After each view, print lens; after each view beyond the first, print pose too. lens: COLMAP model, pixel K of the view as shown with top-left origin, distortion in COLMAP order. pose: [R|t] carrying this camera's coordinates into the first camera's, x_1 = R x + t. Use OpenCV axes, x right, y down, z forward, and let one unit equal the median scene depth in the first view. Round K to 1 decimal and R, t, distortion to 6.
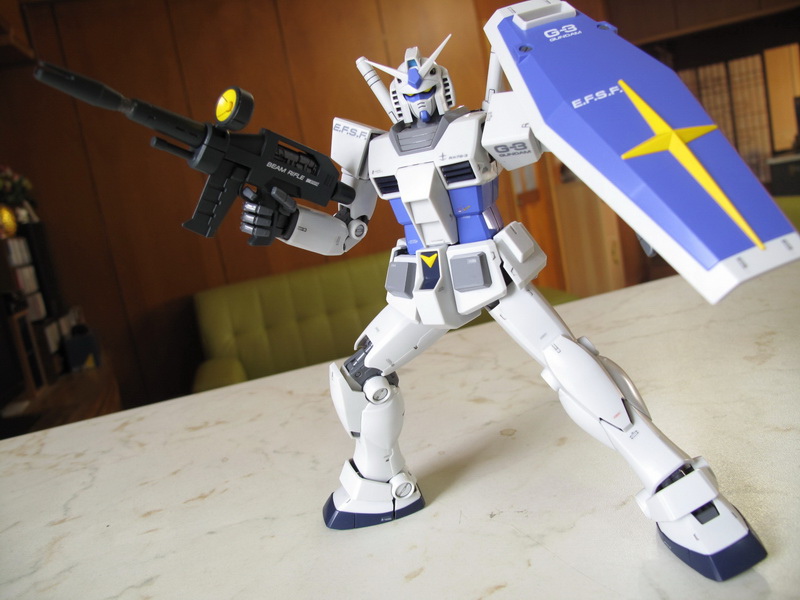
lens RADIAL K [[667.2, 0, 402.0], [0, 667.2, 296.8], [0, 0, 1]] dist [-0.144419, 0.099836]
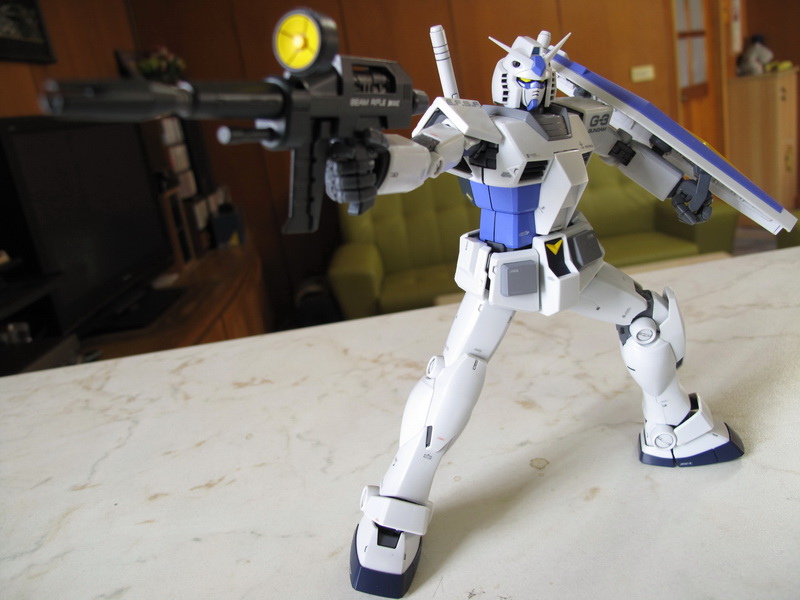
lens RADIAL K [[667.2, 0, 403.5], [0, 667.2, 296.9], [0, 0, 1]] dist [-0.144419, 0.099836]
pose [[0.973771, 0.092559, -0.207852, 0.076195], [-0.054851, 0.982071, 0.180354, -0.080387], [0.220819, -0.164222, 0.961390, 0.088302]]
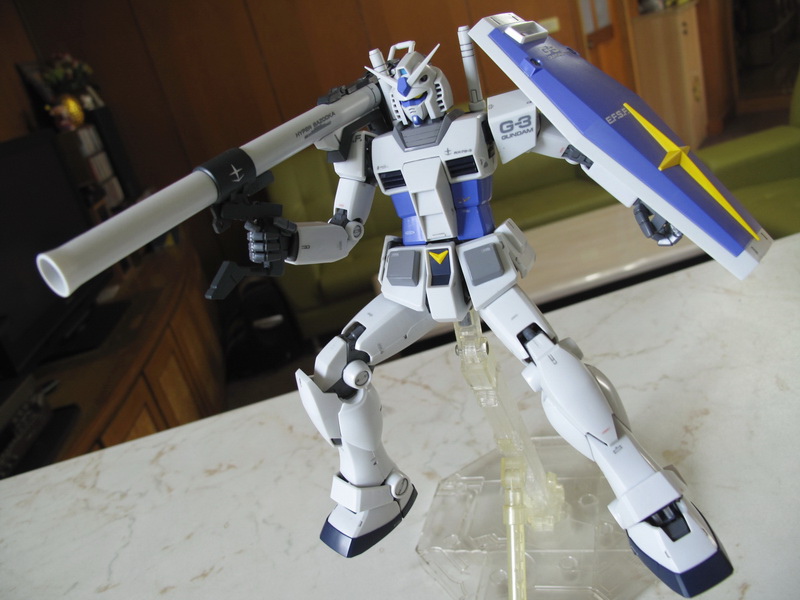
lens RADIAL K [[667.2, 0, 403.6], [0, 667.2, 299.1], [0, 0, 1]] dist [-0.144419, 0.099836]
pose [[0.991855, -0.026527, -0.124582, 0.134758], [0.057401, 0.966215, 0.251265, -0.267588], [0.113707, -0.256370, 0.959867, -0.028839]]
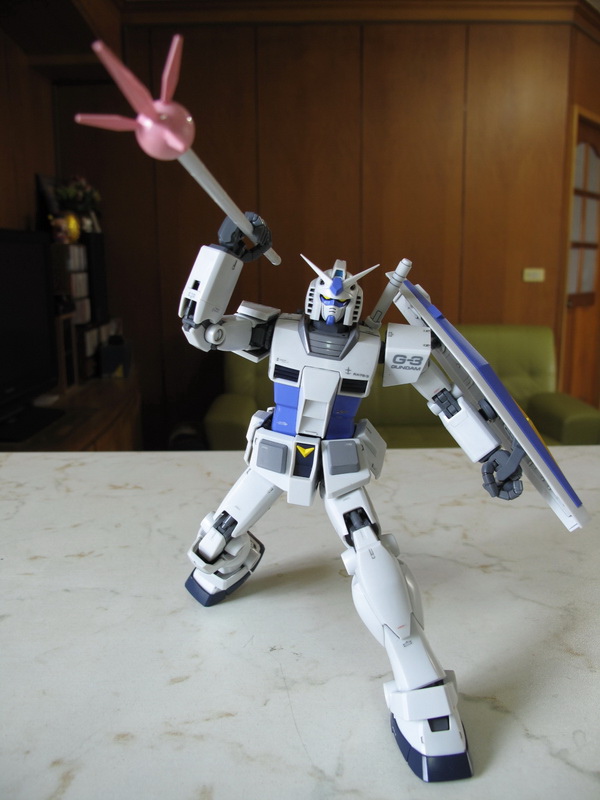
lens RADIAL K [[667.2, 0, 299.4], [0, 667.2, 404.1], [0, 0, 1]] dist [-0.144419, 0.099836]
pose [[0.955398, 0.224389, -0.192000, 0.121451], [-0.208877, 0.973039, 0.097805, -0.081206], [0.208770, -0.053338, 0.976509, -0.032824]]
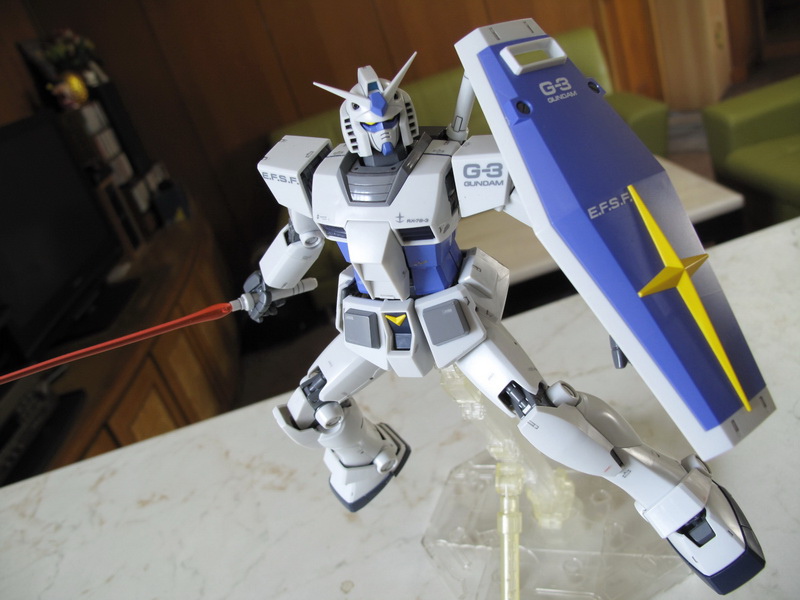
lens RADIAL K [[667.2, 0, 404.7], [0, 667.2, 298.6], [0, 0, 1]] dist [-0.144419, 0.099836]
pose [[0.984773, -0.047665, -0.167183, 0.243984], [0.098032, 0.946451, 0.307604, -0.312181], [0.143568, -0.319309, 0.936712, 0.064056]]
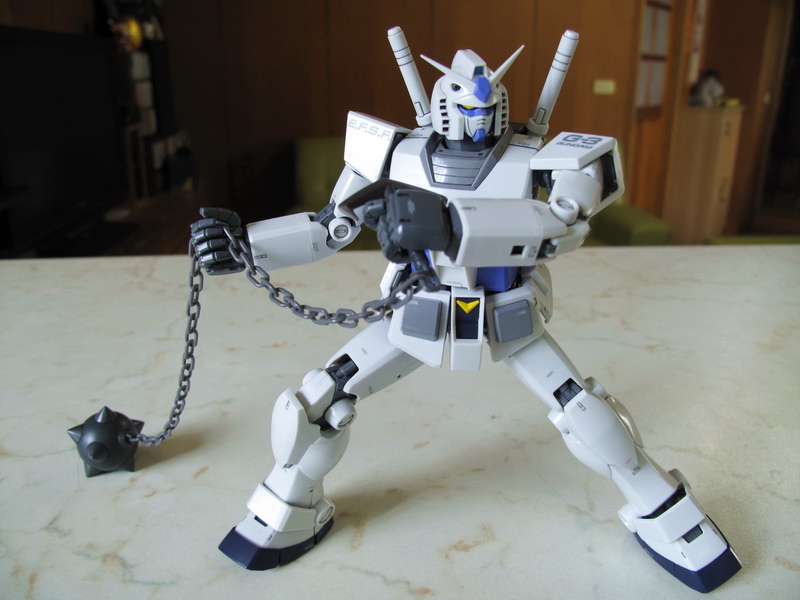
lens RADIAL K [[667.2, 0, 404.3], [0, 667.2, 296.3], [0, 0, 1]] dist [-0.144419, 0.099836]
pose [[0.967467, 0.233208, -0.098084, 0.016638], [-0.210862, 0.957512, 0.196743, -0.042831], [0.139799, -0.169660, 0.975537, -0.093983]]
